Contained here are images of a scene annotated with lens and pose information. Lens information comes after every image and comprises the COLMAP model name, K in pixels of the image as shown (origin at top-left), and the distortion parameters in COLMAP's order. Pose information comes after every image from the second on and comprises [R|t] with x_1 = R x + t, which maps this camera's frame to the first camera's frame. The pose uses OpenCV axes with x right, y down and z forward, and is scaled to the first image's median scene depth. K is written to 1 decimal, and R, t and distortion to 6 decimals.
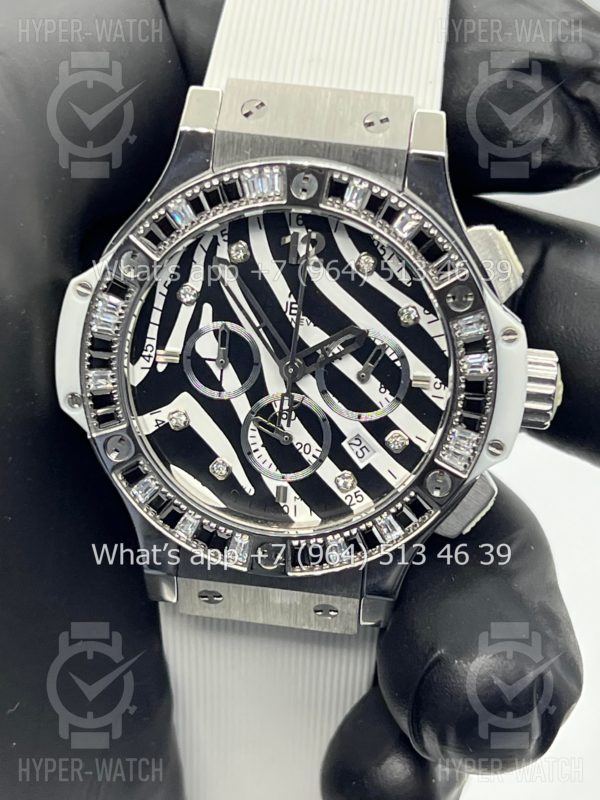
lens RADIAL K [[1889.9, 0, 305.1], [0, 1889.9, 399.0], [0, 0, 1]] dist [0.220625, 0.000000]
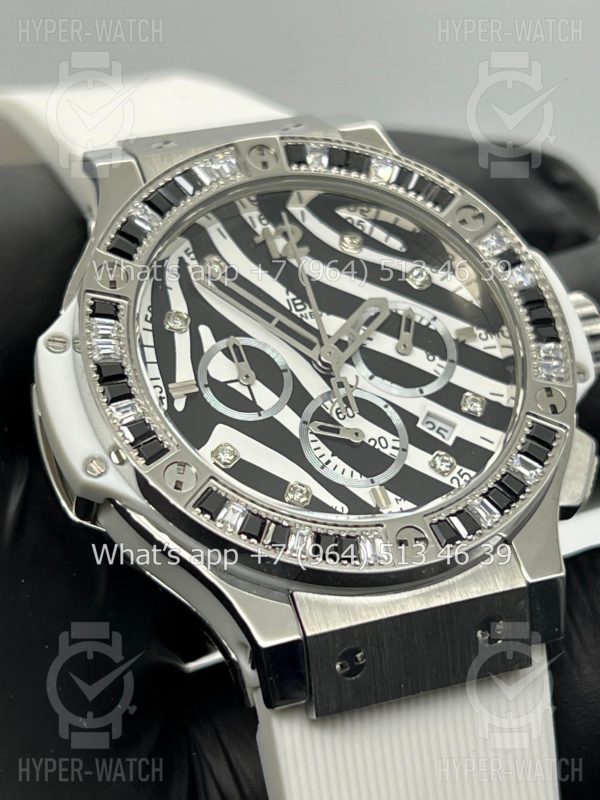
lens RADIAL K [[1889.9, 0, 294.9], [0, 1889.9, 397.4], [0, 0, 1]] dist [0.220625, 0.000000]
pose [[0.870756, -0.220667, 0.439420, -0.385050], [0.443517, 0.738326, -0.508102, 0.408747], [-0.212314, 0.637323, 0.740771, 0.401394]]
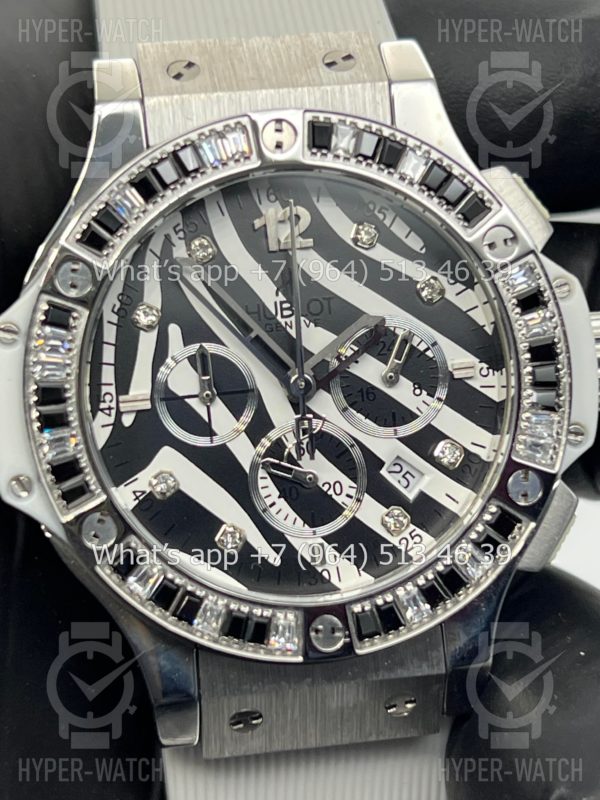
lens RADIAL K [[1889.9, 0, 296.9], [0, 1889.9, 404.1], [0, 0, 1]] dist [0.220625, 0.000000]
pose [[0.958423, -0.183504, 0.218520, -0.175730], [0.222589, 0.959952, -0.170138, 0.120417], [-0.178548, 0.211705, 0.960886, 0.268642]]
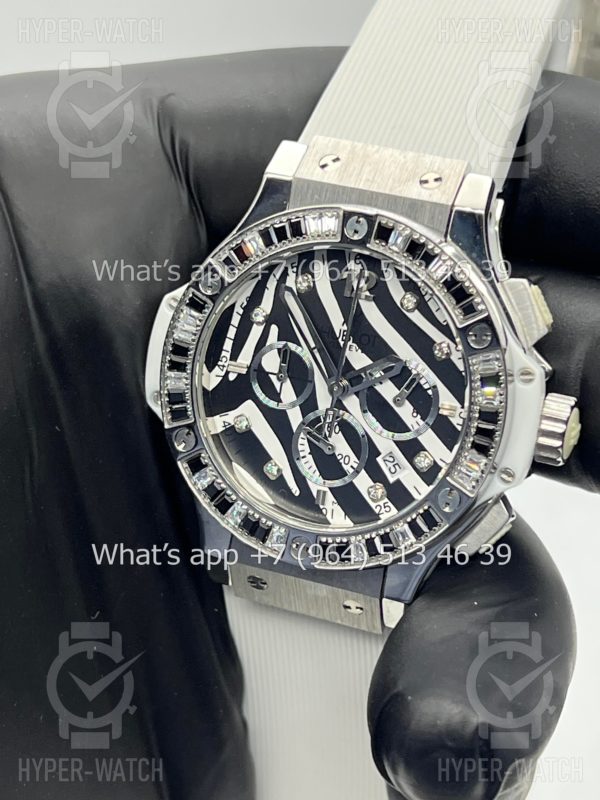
lens RADIAL K [[1889.9, 0, 294.8], [0, 1889.9, 398.4], [0, 0, 1]] dist [0.220625, 0.000000]
pose [[0.966487, 0.098928, -0.236887, 0.239079], [-0.117062, 0.991079, -0.063715, 0.066417], [0.228470, 0.089311, 0.969446, -0.116135]]
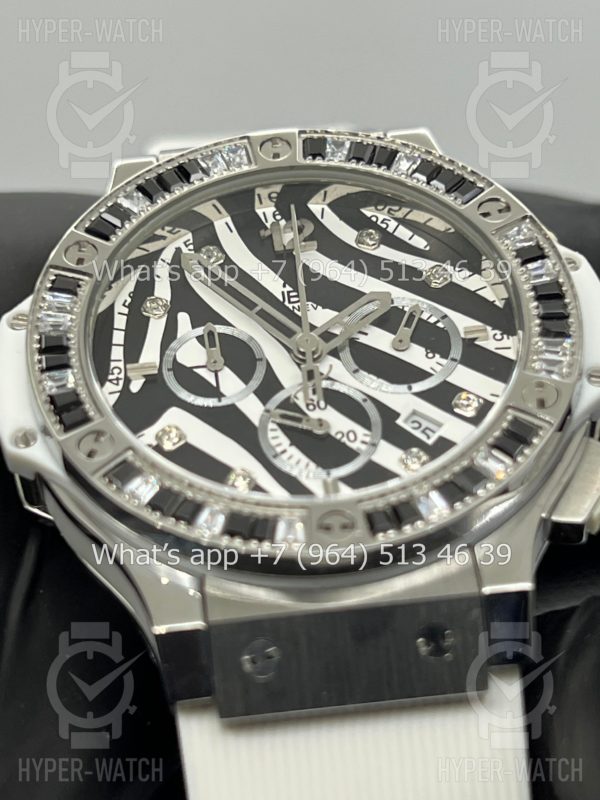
lens RADIAL K [[1889.9, 0, 296.7], [0, 1889.9, 395.2], [0, 0, 1]] dist [0.220625, 0.000000]
pose [[0.975653, -0.136159, 0.171933, -0.143722], [0.218839, 0.656195, -0.722162, 0.541350], [-0.014493, 0.742205, 0.670016, 0.505125]]
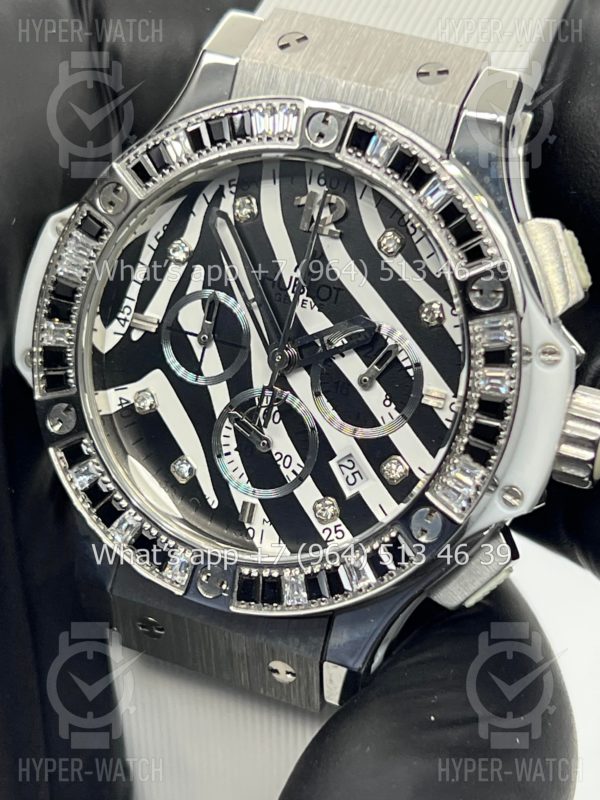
lens RADIAL K [[1889.9, 0, 304.8], [0, 1889.9, 396.8], [0, 0, 1]] dist [0.220625, 0.000000]
pose [[0.959196, 0.158209, -0.234335, 0.194375], [-0.186365, 0.977045, -0.103201, 0.081885], [0.212629, 0.142662, 0.966663, 0.220190]]
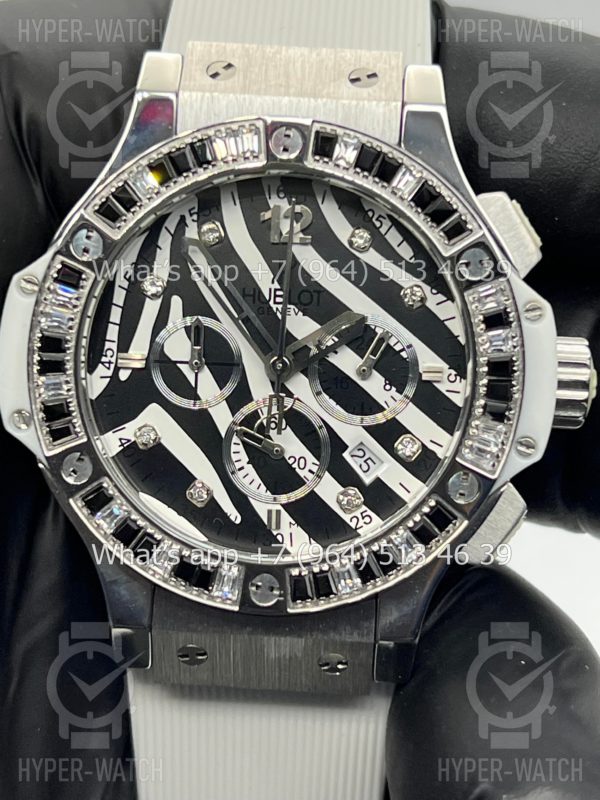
lens RADIAL K [[1889.9, 0, 303.5], [0, 1889.9, 404.0], [0, 0, 1]] dist [0.220625, 0.000000]
pose [[0.997639, -0.045934, 0.051046, -0.040238], [0.053839, 0.984620, -0.166206, 0.141446], [-0.042626, 0.168562, 0.984769, 0.169153]]
